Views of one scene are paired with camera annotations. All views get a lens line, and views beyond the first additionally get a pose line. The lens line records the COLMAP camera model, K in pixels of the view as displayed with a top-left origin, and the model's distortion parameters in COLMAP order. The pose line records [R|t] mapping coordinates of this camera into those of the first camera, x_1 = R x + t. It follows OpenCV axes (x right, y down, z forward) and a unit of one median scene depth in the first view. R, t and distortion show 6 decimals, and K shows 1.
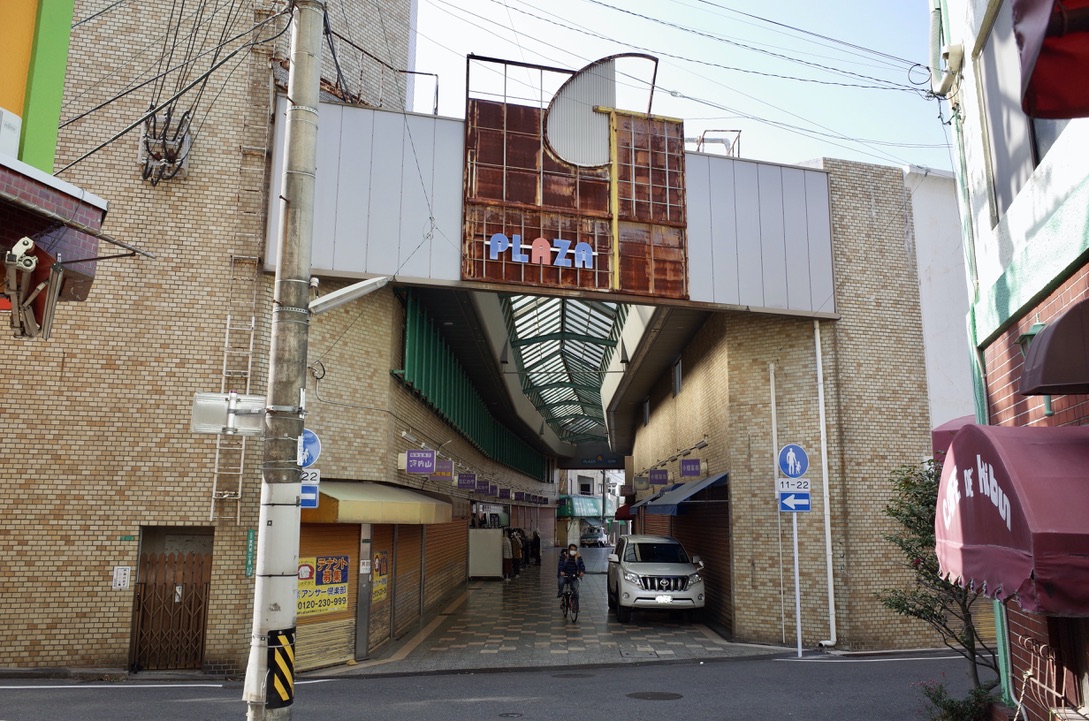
lens RADIAL K [[856.5, 0, 544.5], [0, 856.5, 360.5], [0, 0, 1]] dist [-0.057988, 0.089085]
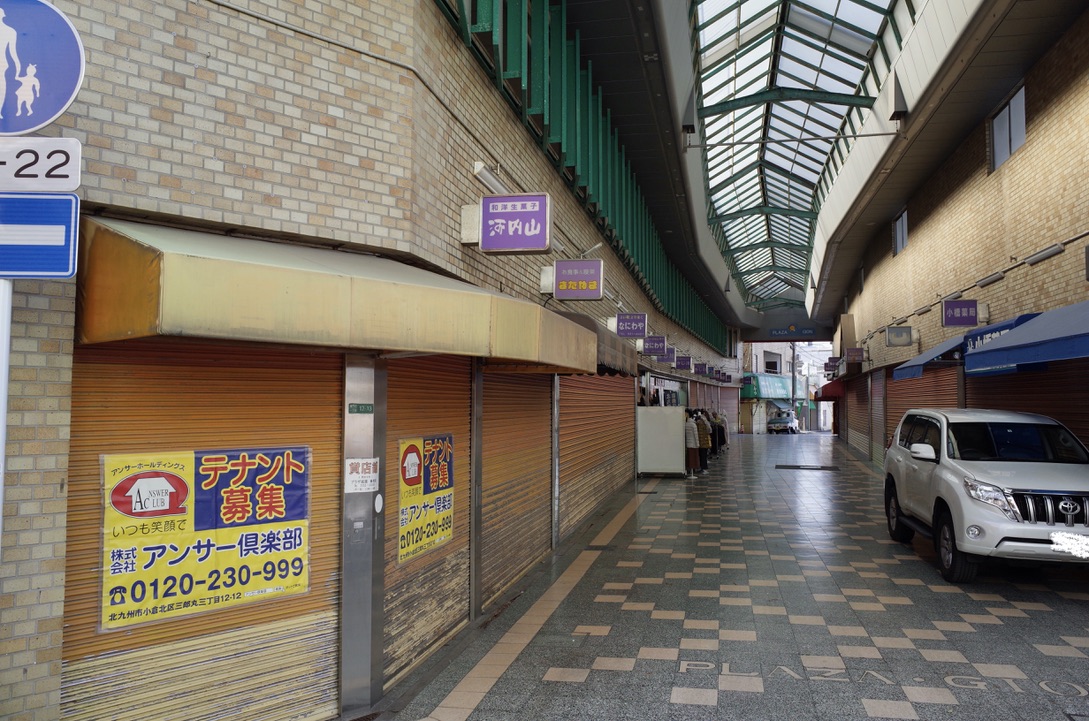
lens RADIAL K [[856.5, 0, 544.5], [0, 856.5, 360.5], [0, 0, 1]] dist [-0.057988, 0.089085]
pose [[0.981175, -0.012272, -0.192732, -0.038321], [0.037041, 0.991409, 0.125444, 0.098632], [0.189536, -0.130221, 0.973200, 0.438538]]
